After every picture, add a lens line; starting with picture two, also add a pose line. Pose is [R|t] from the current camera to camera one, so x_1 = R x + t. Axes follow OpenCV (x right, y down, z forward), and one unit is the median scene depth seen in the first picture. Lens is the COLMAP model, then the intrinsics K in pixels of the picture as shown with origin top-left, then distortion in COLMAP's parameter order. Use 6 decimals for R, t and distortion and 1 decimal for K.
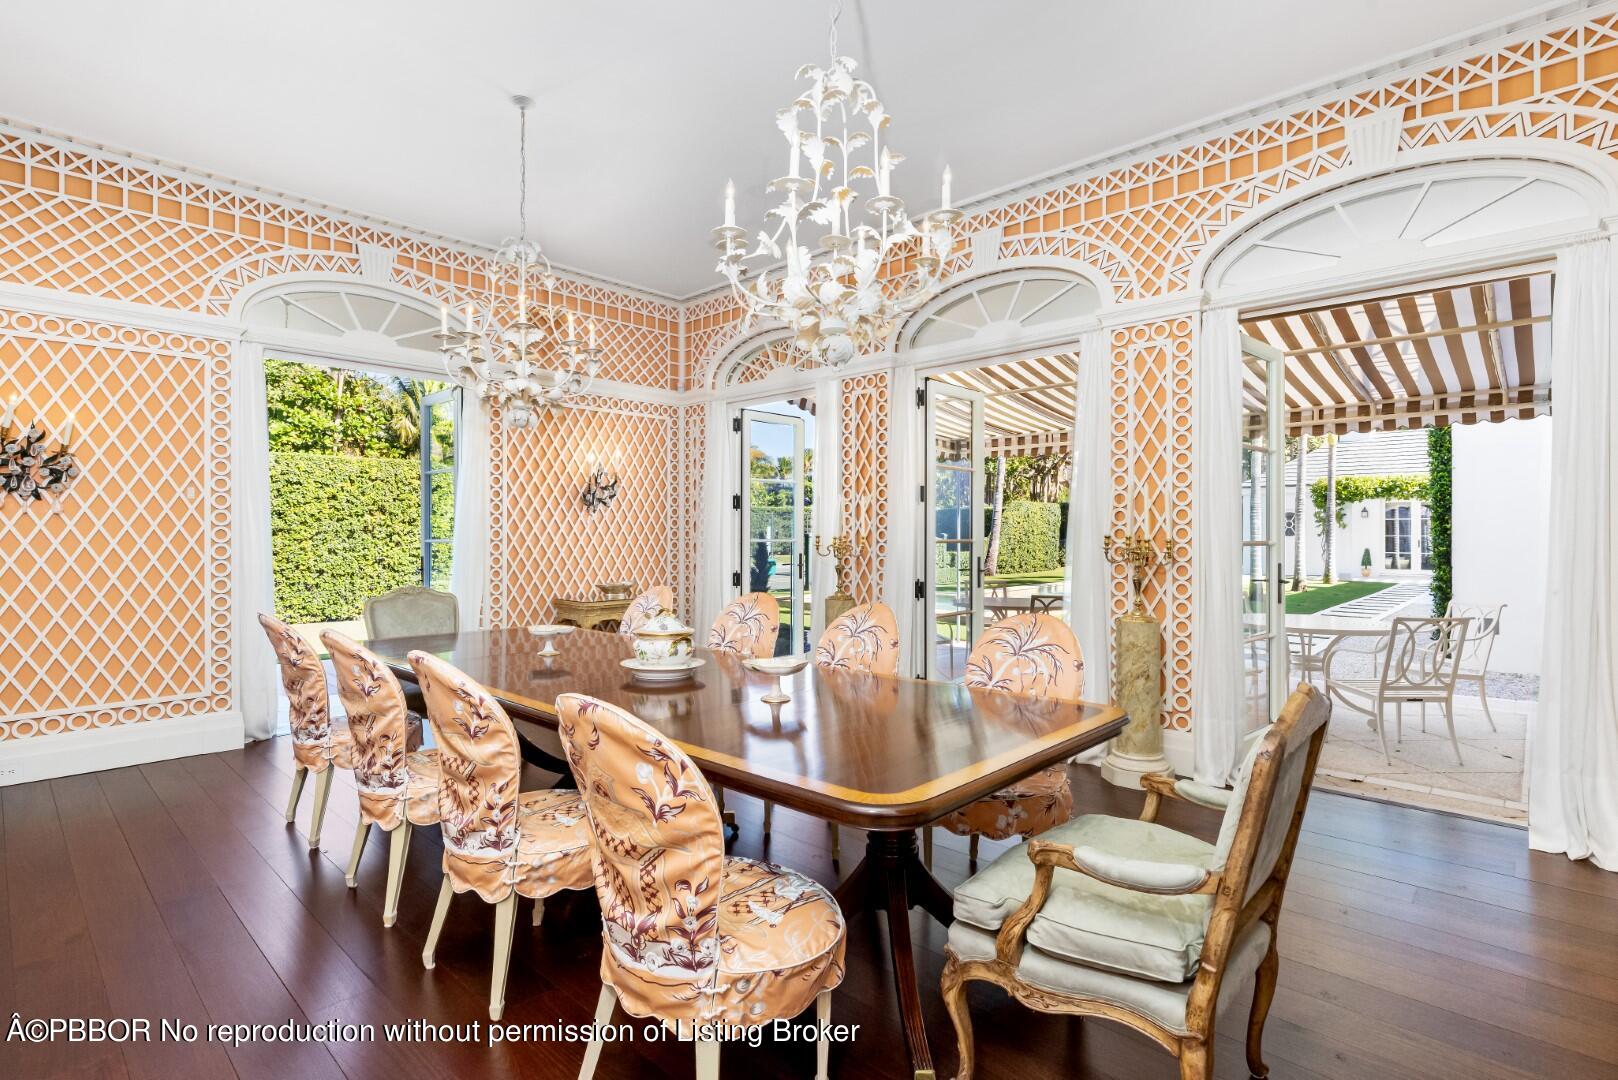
lens RADIAL K [[797.6, 0, 809.7], [0, 797.6, 534.9], [0, 0, 1]] dist [-0.001858, 0.000128]
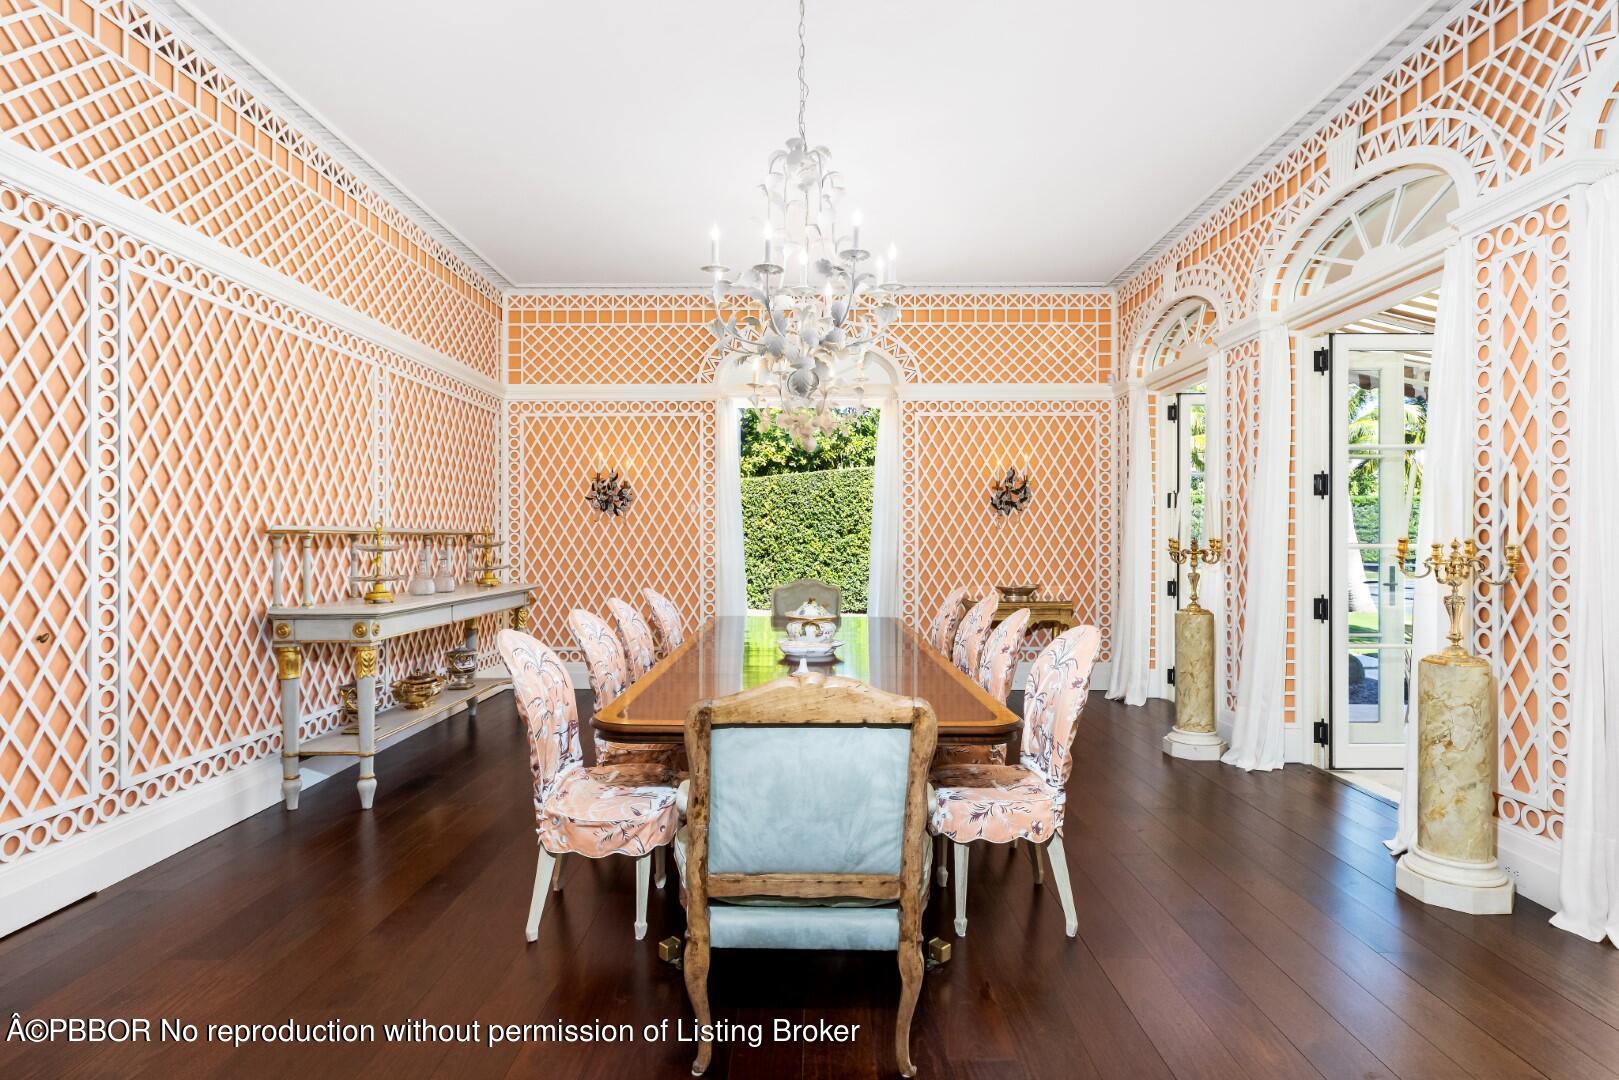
lens RADIAL K [[894.9, 0, 811.6], [0, 894.9, 537.5], [0, 0, 1]] dist [0.003716, 0.001436]
pose [[0.671717, -0.000096, -0.740808, 0.569480], [-0.000239, 1.000000, -0.000346, 0.000214], [0.740808, 0.000409, 0.671717, 0.064195]]
